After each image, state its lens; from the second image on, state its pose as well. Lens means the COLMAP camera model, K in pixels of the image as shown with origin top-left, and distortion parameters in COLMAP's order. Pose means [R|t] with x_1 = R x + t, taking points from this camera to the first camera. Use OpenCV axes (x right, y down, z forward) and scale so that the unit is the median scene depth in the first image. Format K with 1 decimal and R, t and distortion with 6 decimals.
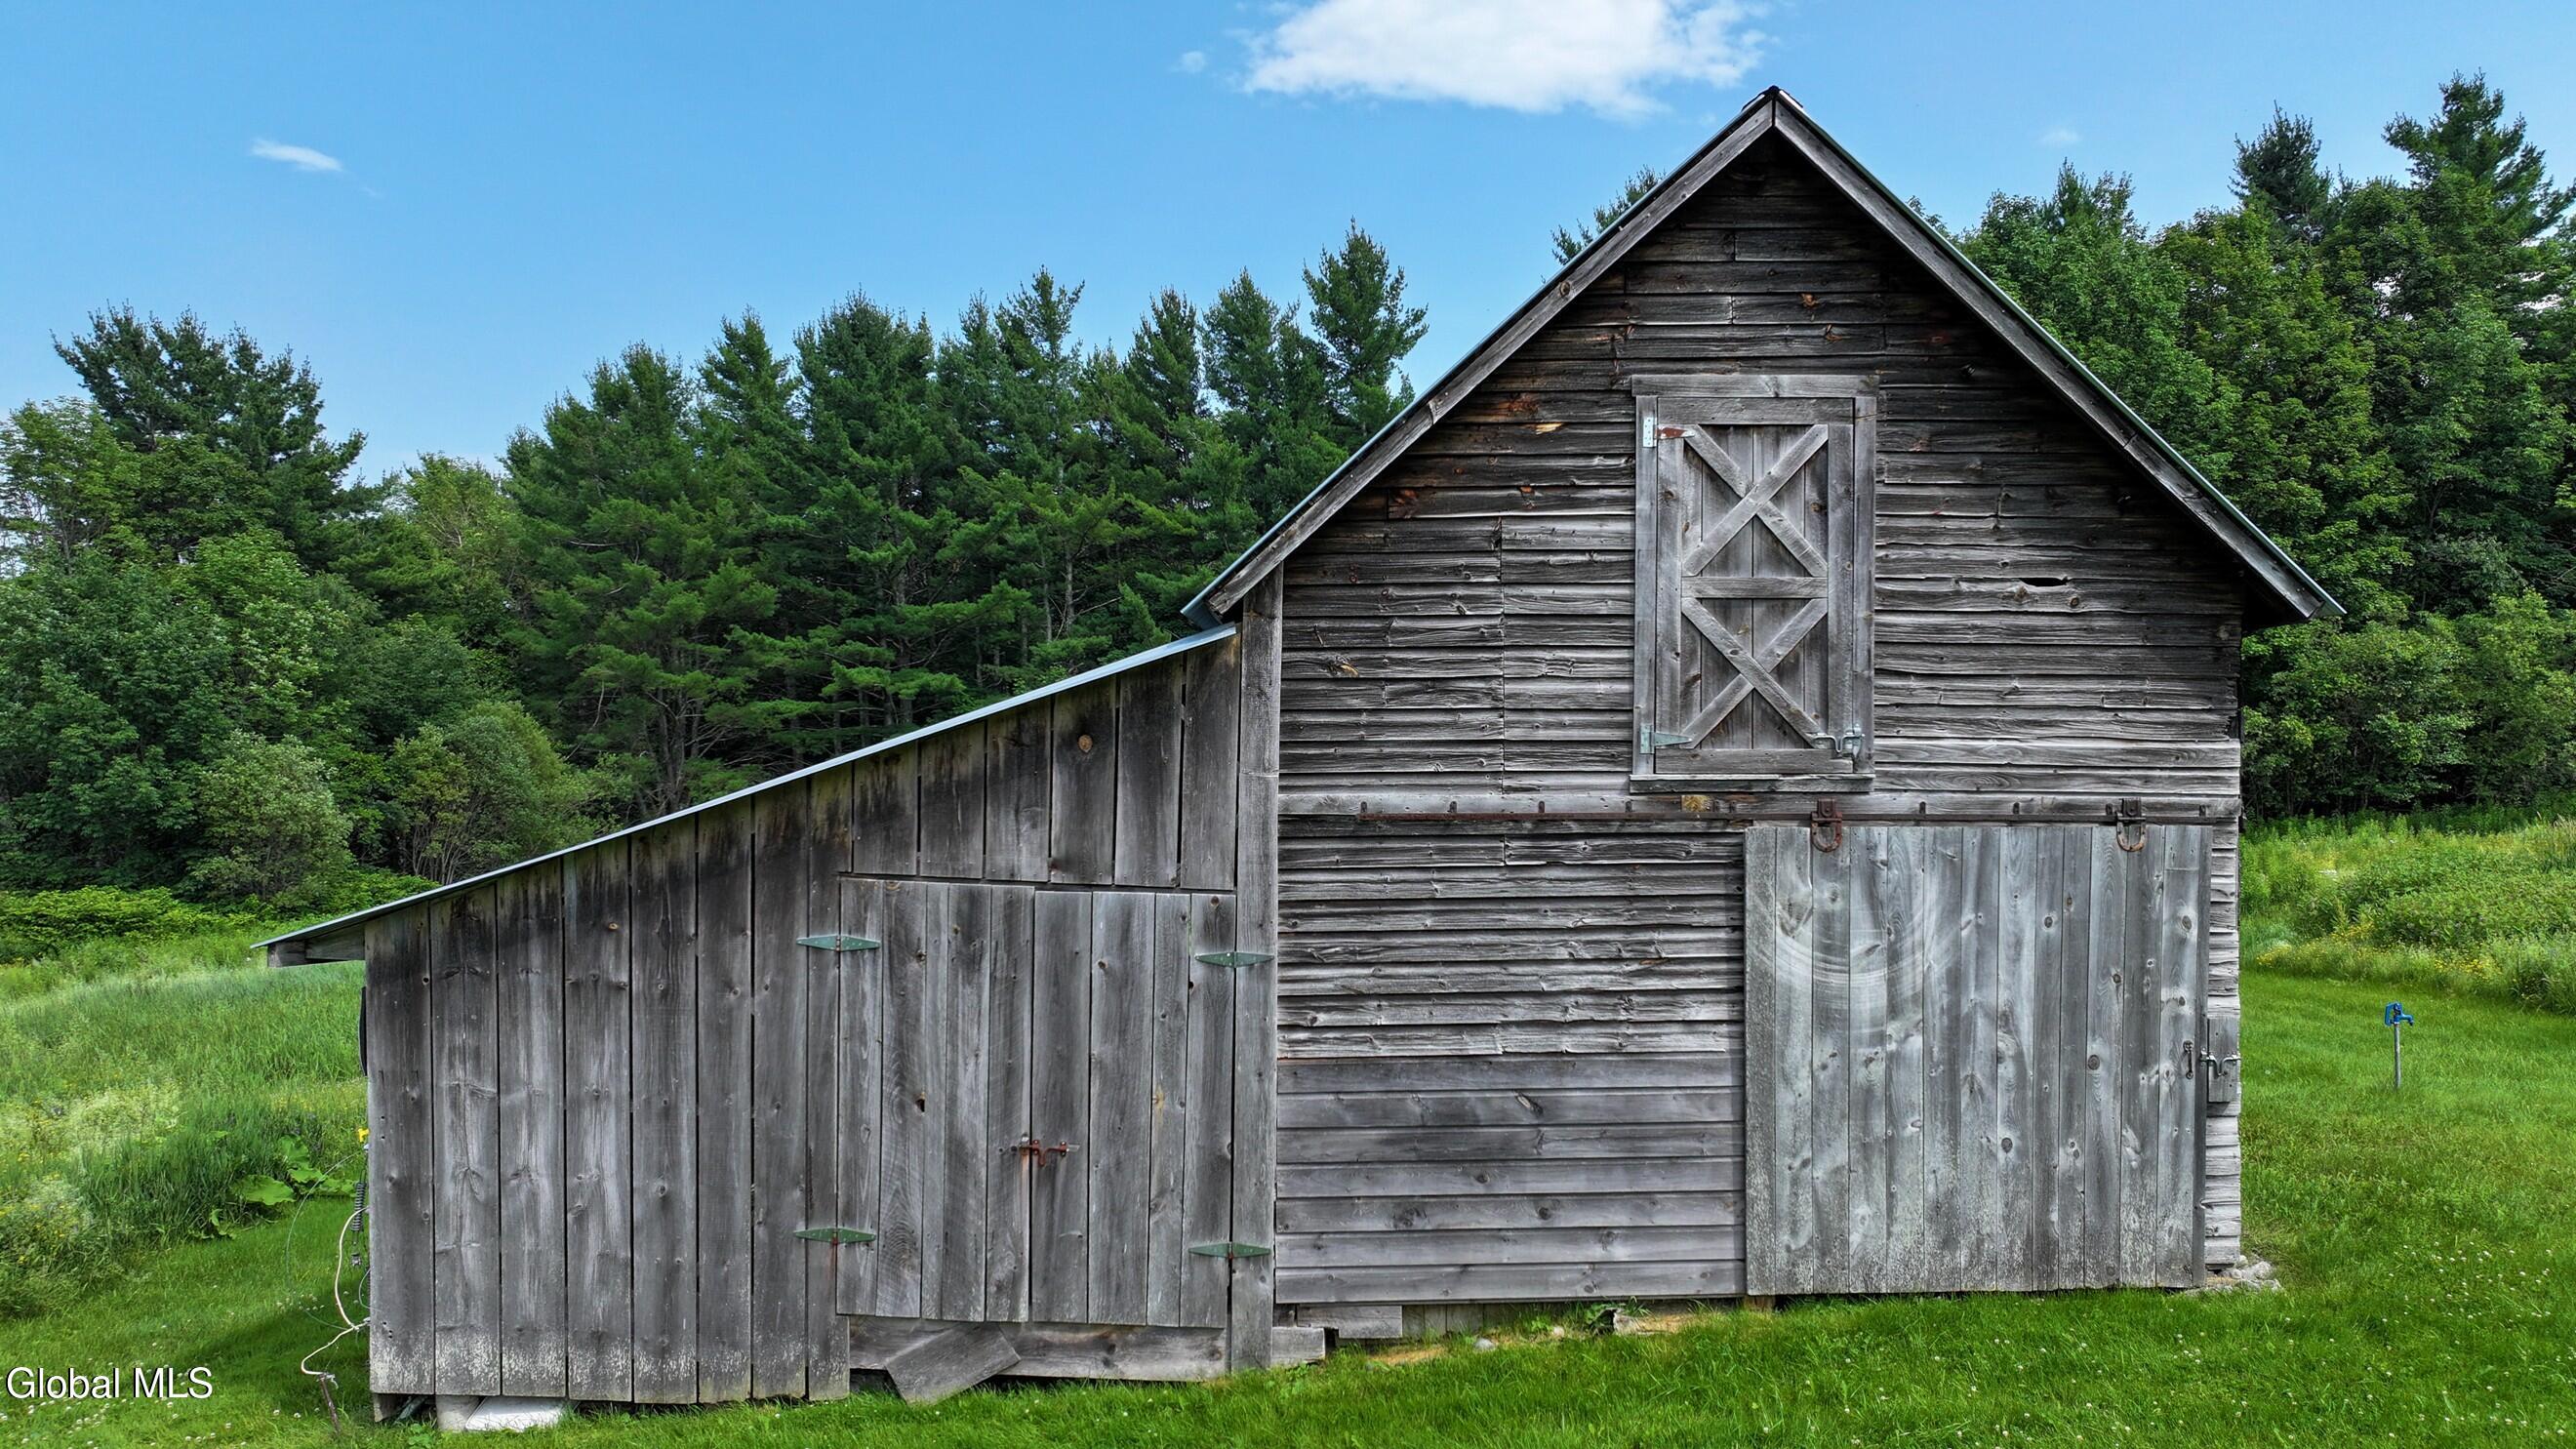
lens RADIAL K [[1805.3, 0, 1429.0], [0, 1805.3, 939.7], [0, 0, 1]] dist [-0.002142, 0.000678]
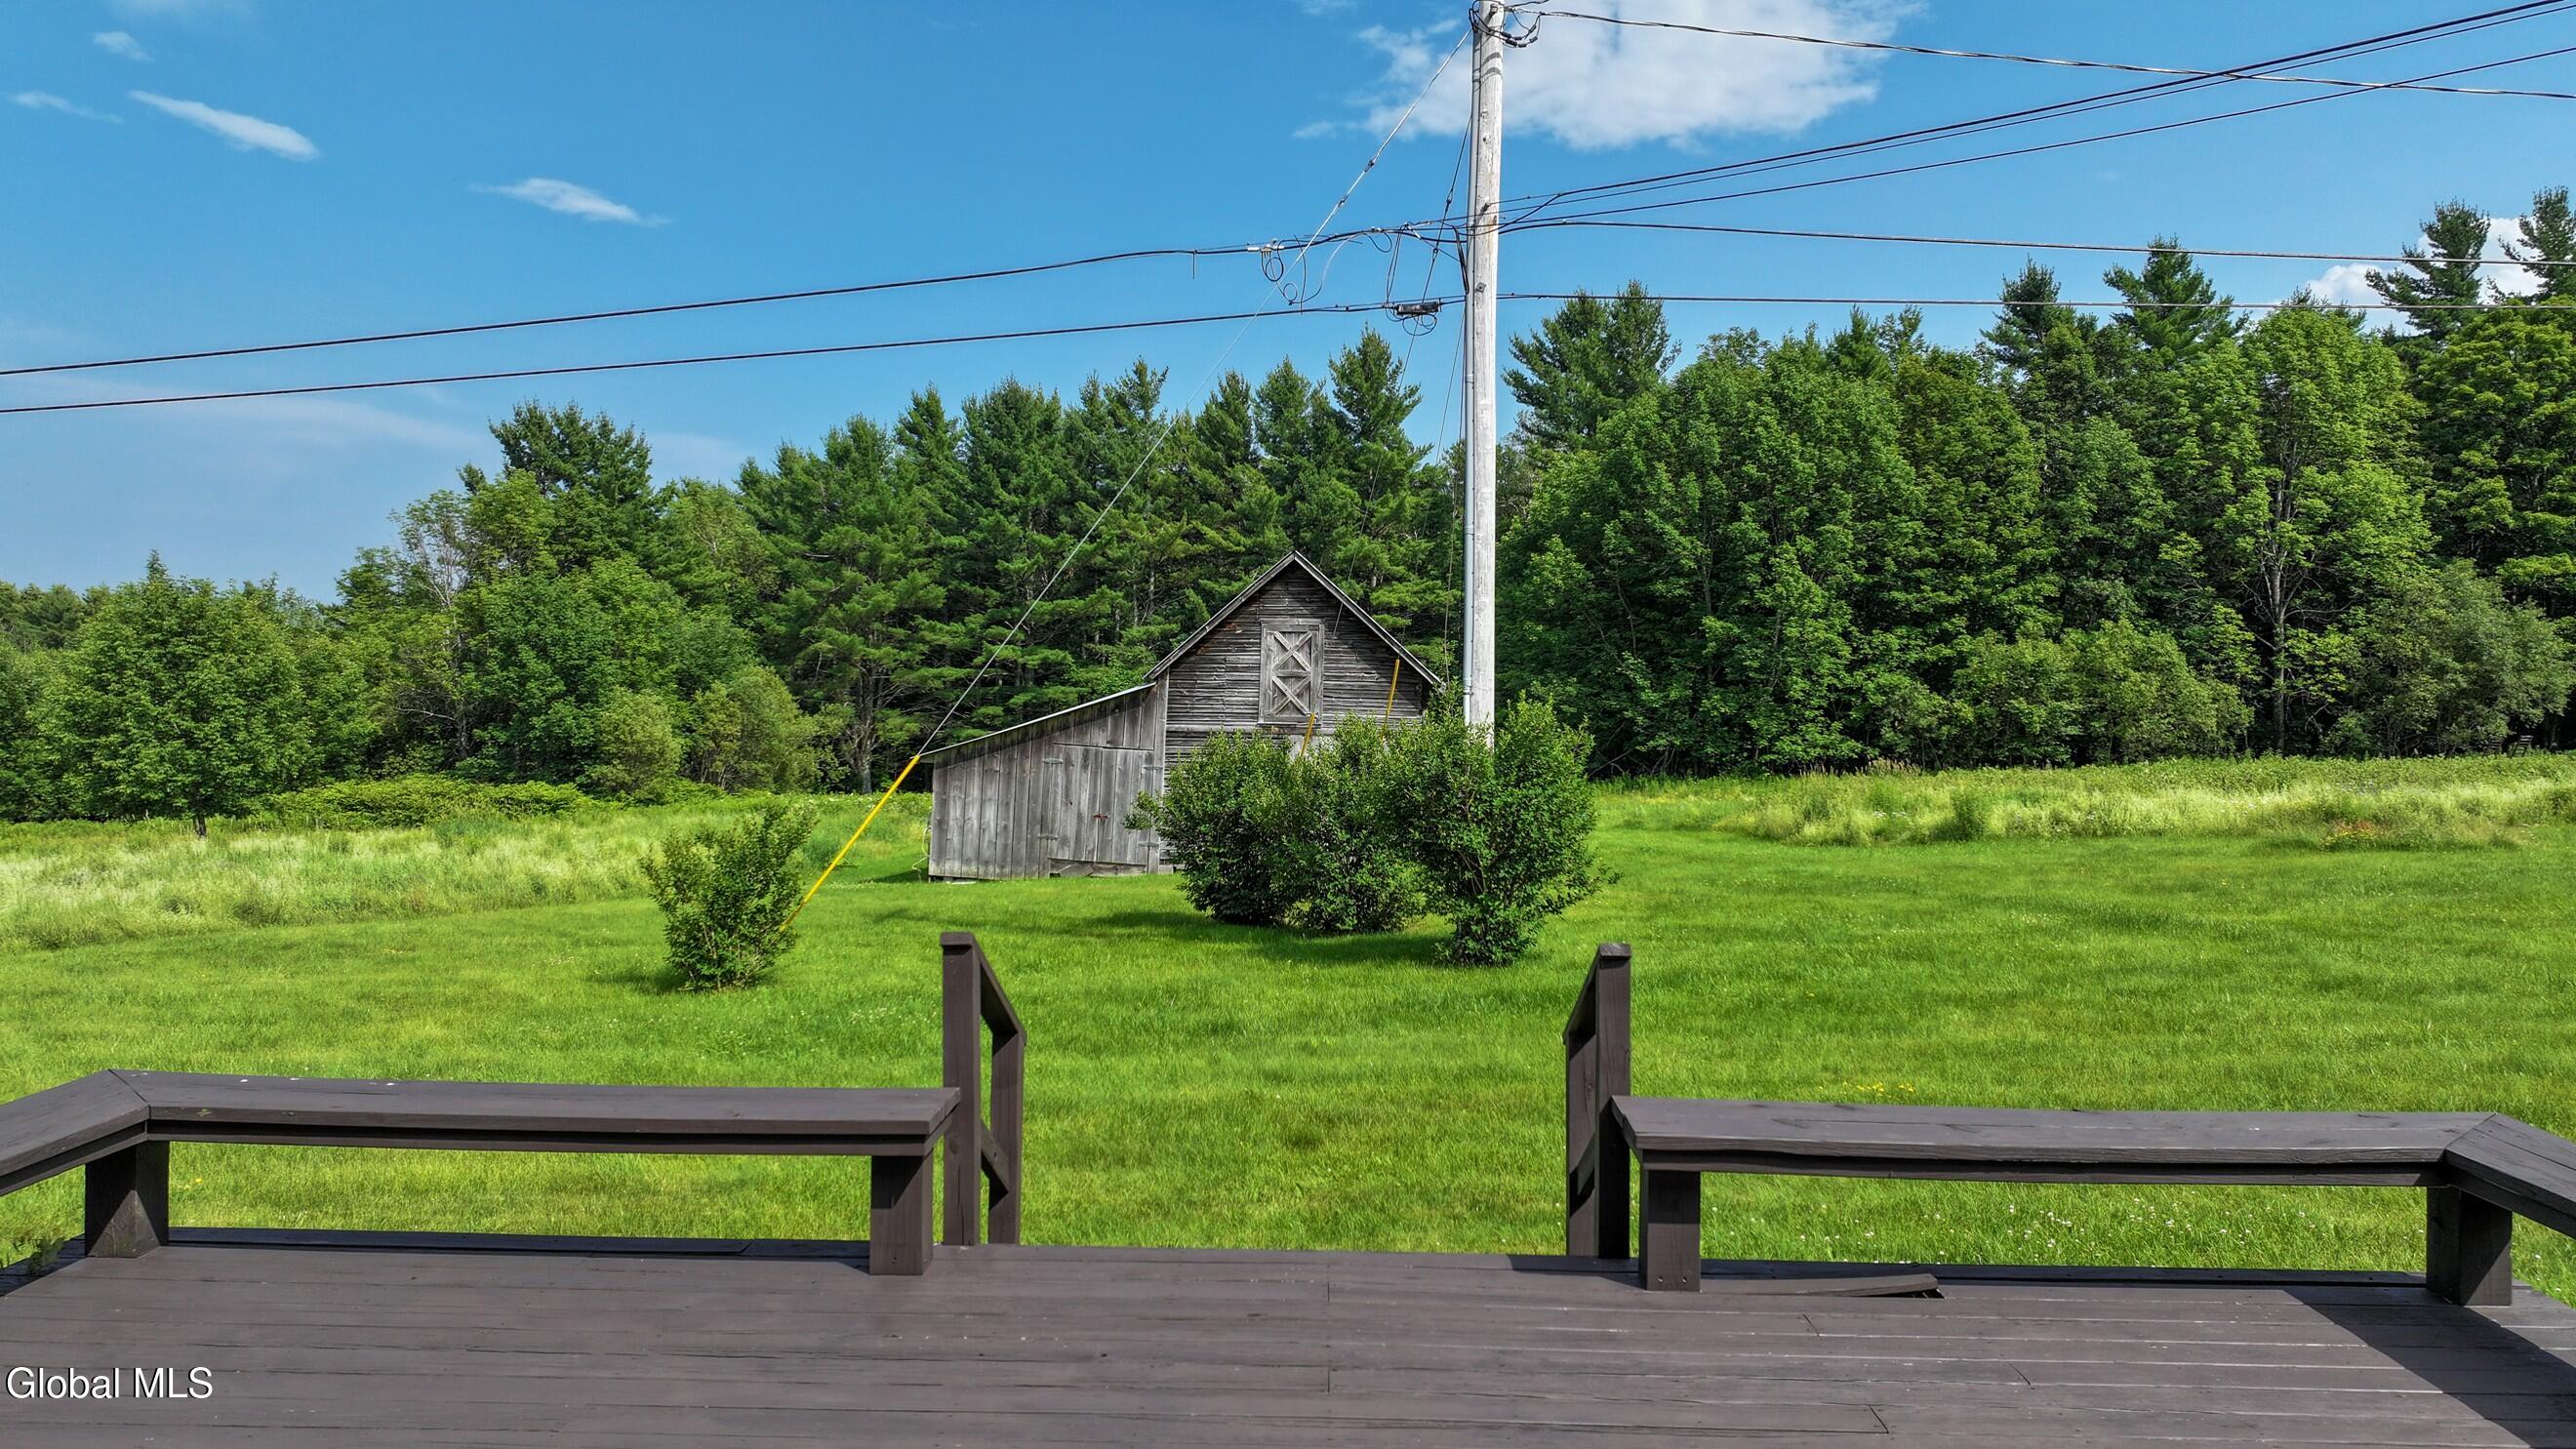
lens RADIAL K [[1806.8, 0, 1294.3], [0, 1806.8, 711.7], [0, 0, 1]] dist [0.008226, 0.006107]
pose [[0.992253, 0.018138, -0.122903, 0.084556], [-0.030633, 0.994460, -0.100548, 0.034485], [0.120399, 0.103534, 0.987312, -0.354447]]
